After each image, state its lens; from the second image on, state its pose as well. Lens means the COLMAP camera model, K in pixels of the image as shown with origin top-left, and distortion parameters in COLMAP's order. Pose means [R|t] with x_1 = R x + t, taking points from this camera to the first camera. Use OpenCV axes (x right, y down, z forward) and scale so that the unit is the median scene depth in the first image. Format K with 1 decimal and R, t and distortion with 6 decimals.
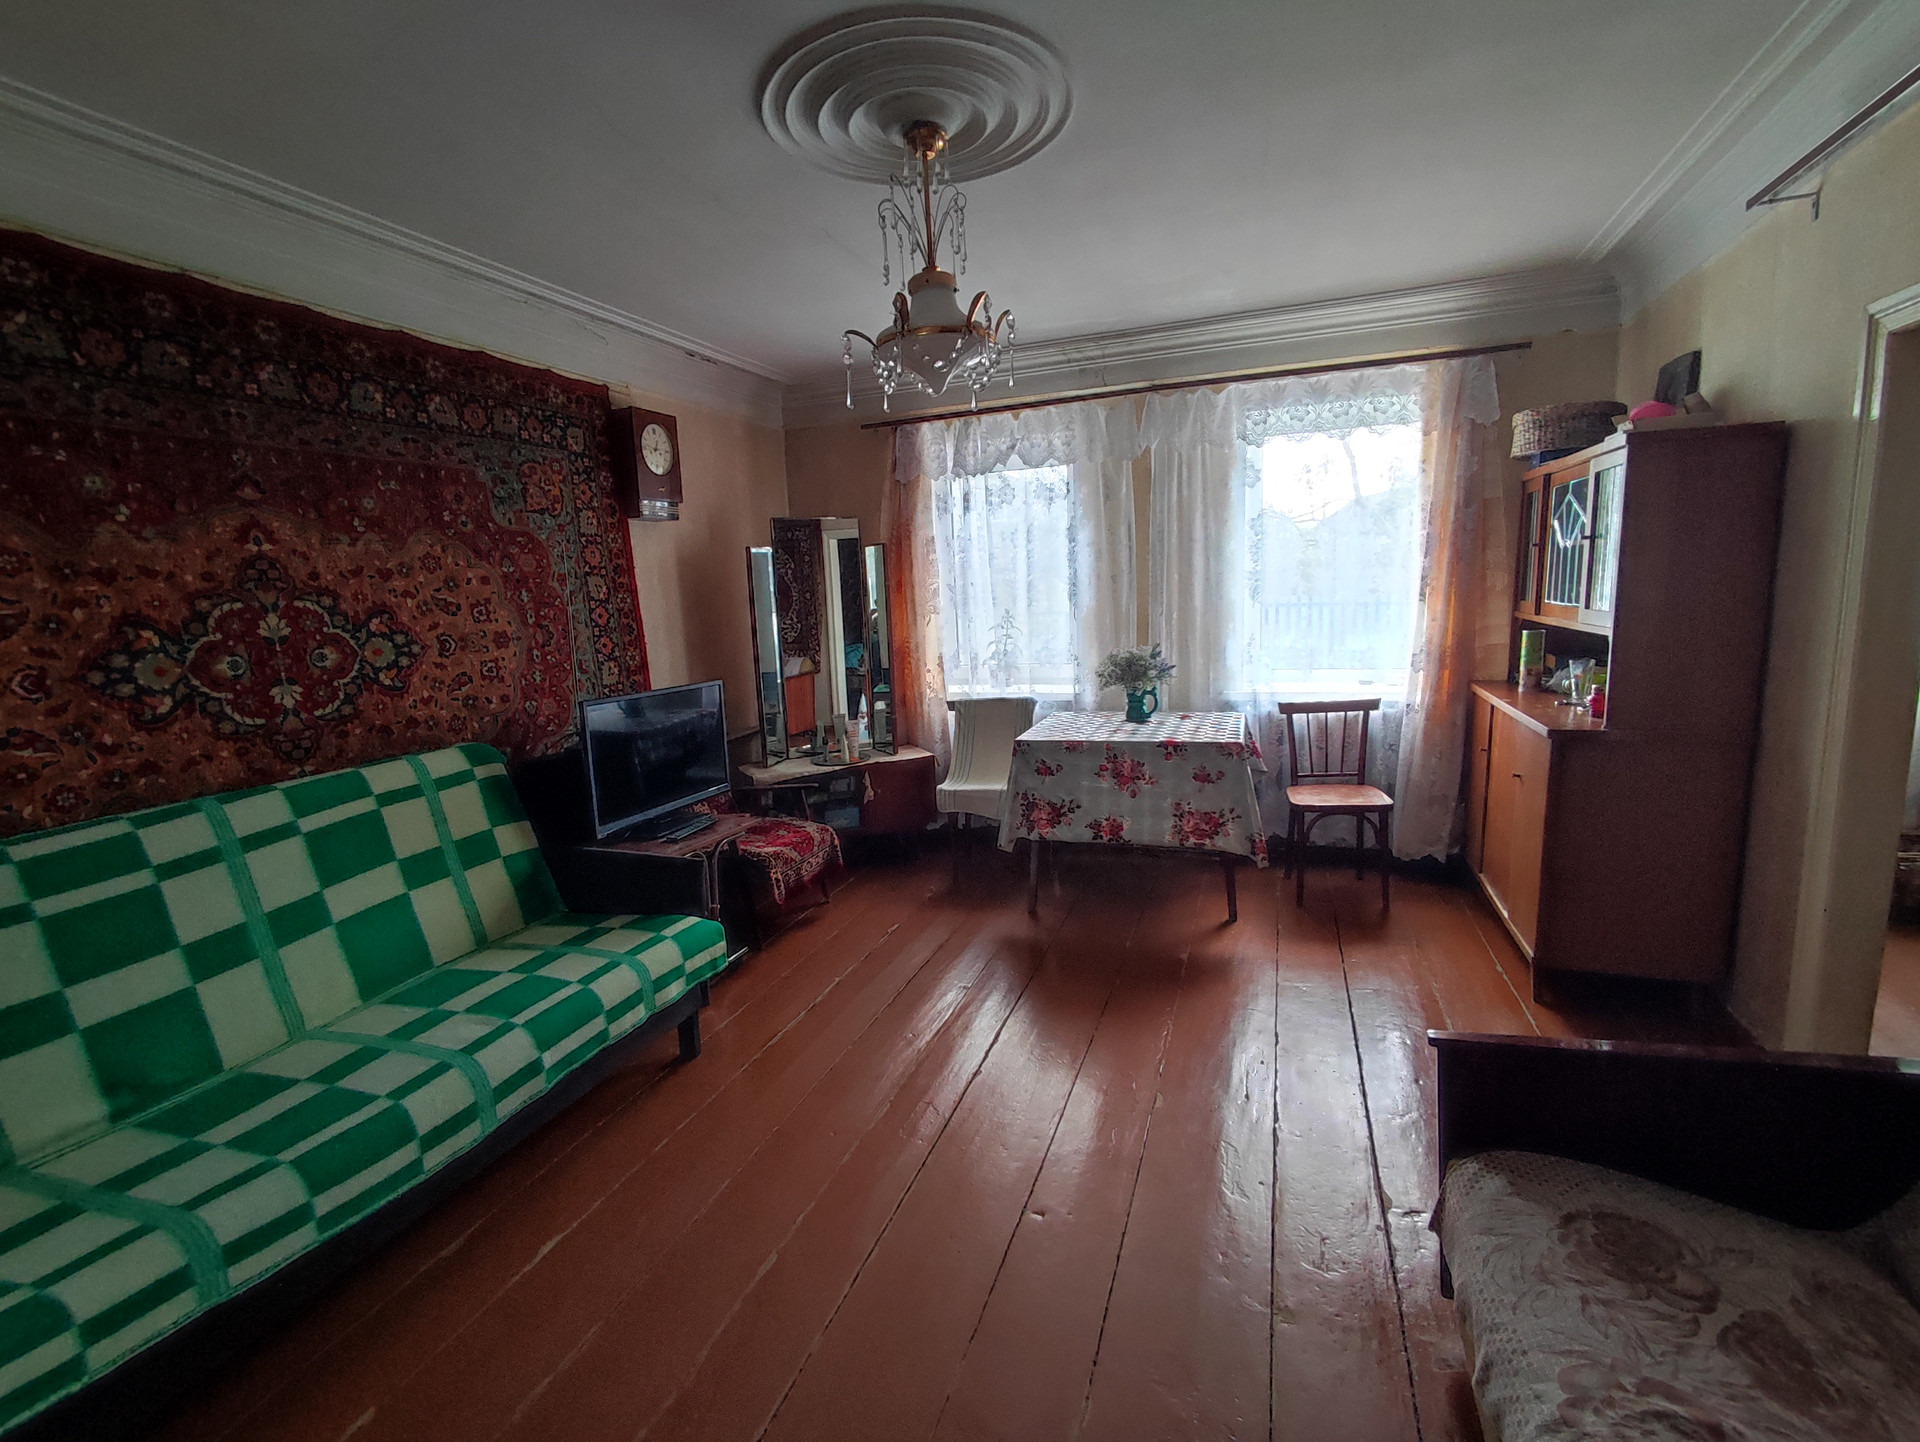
lens RADIAL K [[870.8, 0, 950.0], [0, 870.8, 723.8], [0, 0, 1]] dist [0.001469, -0.001767]
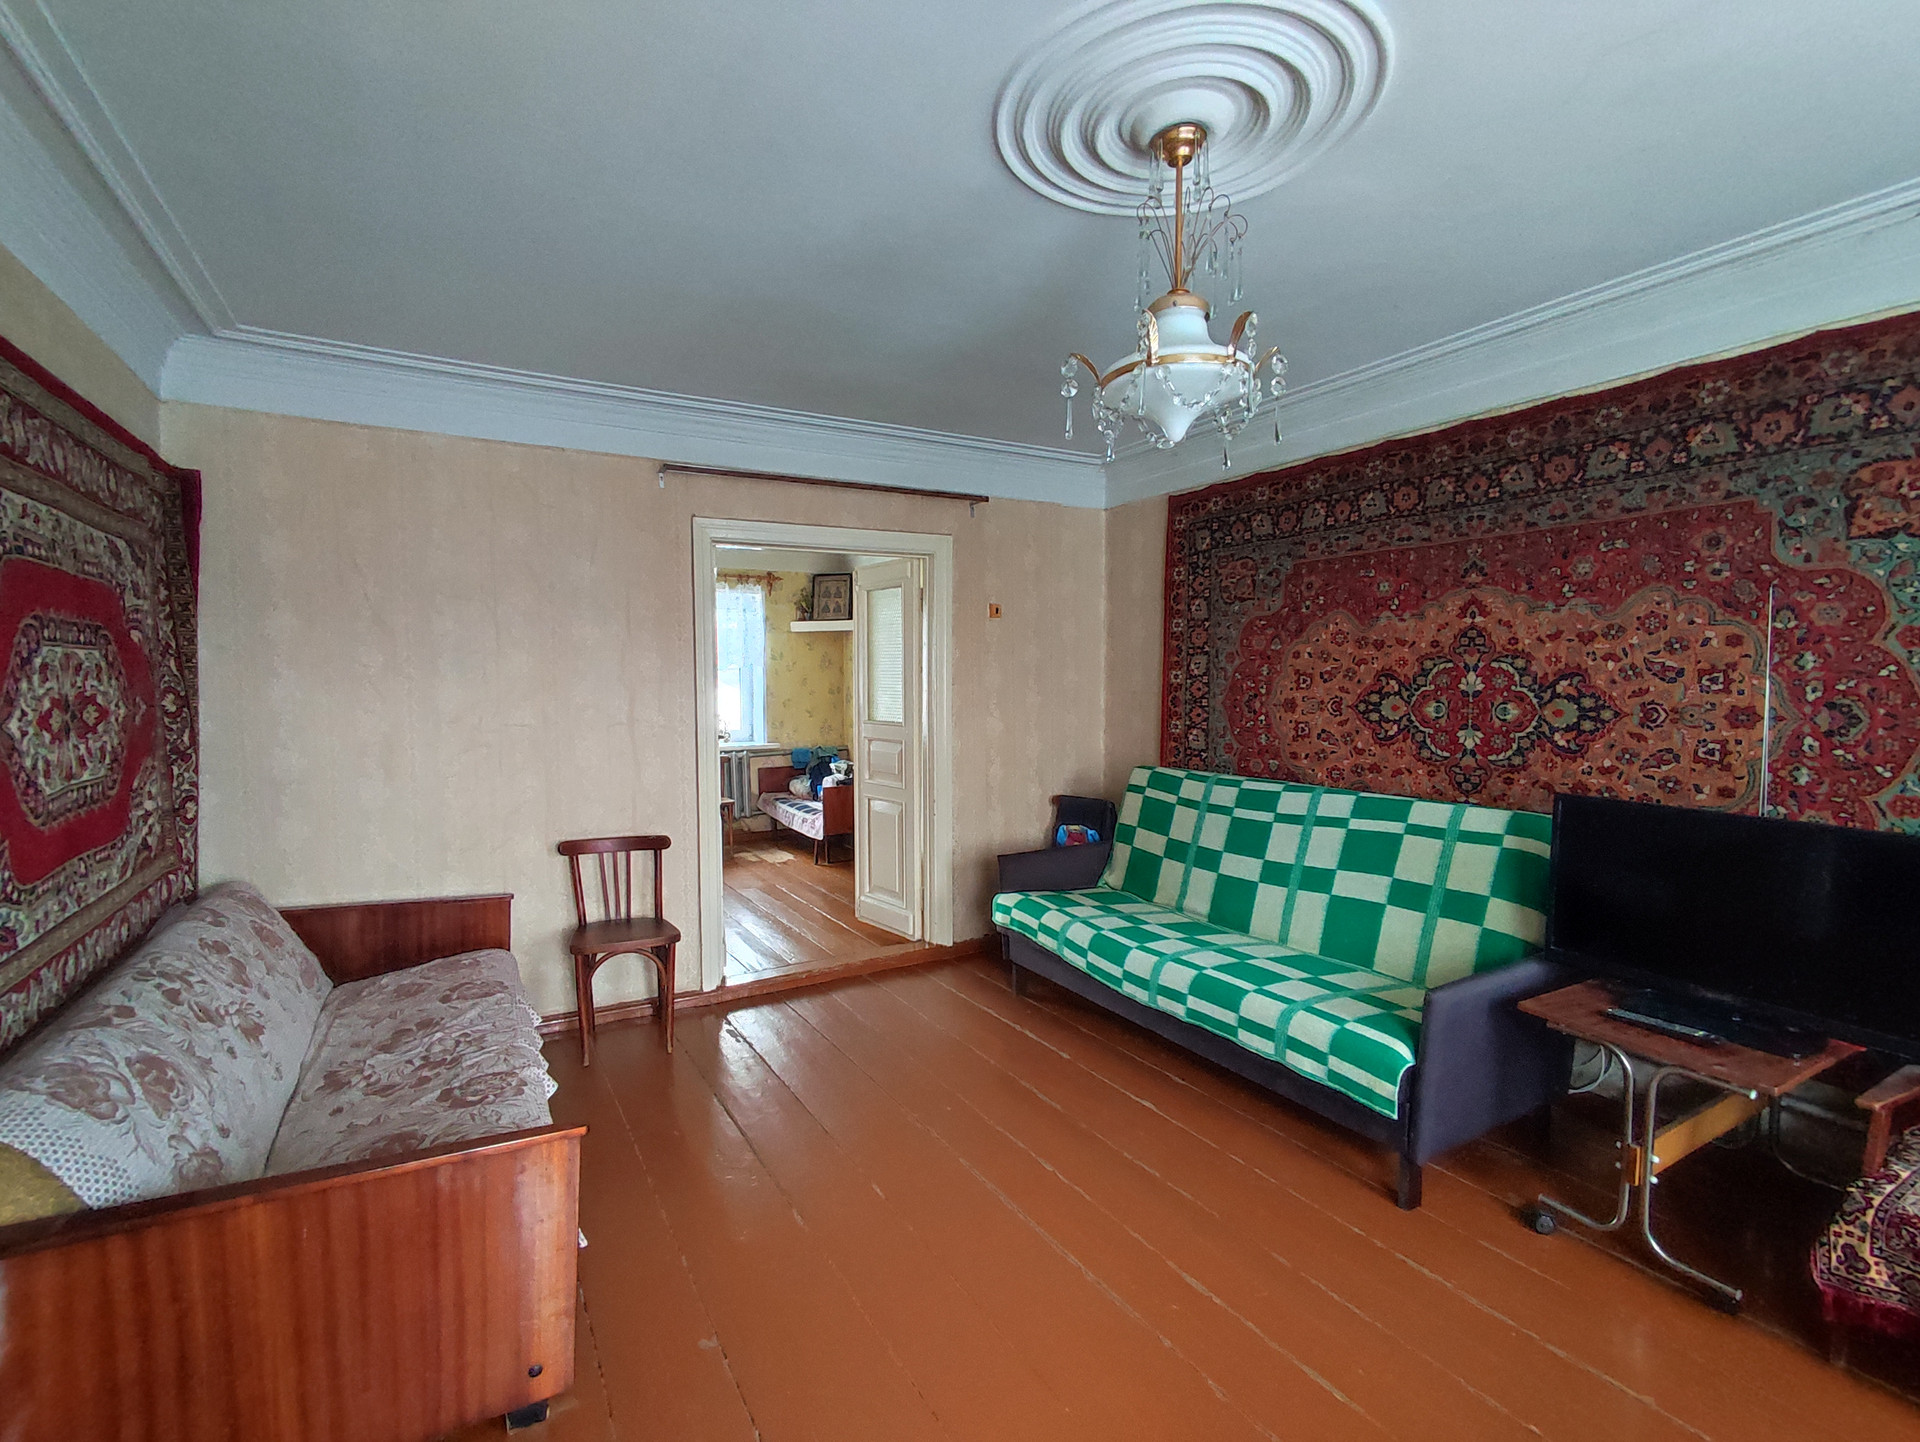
lens RADIAL K [[870.8, 0, 948.7], [0, 870.8, 719.9], [0, 0, 1]] dist [0.001469, -0.001767]
pose [[-0.622026, 0.090391, -0.777761, 0.641706], [-0.087585, 0.979048, 0.183831, -0.216298], [0.778082, 0.182468, -0.601077, 1.142394]]
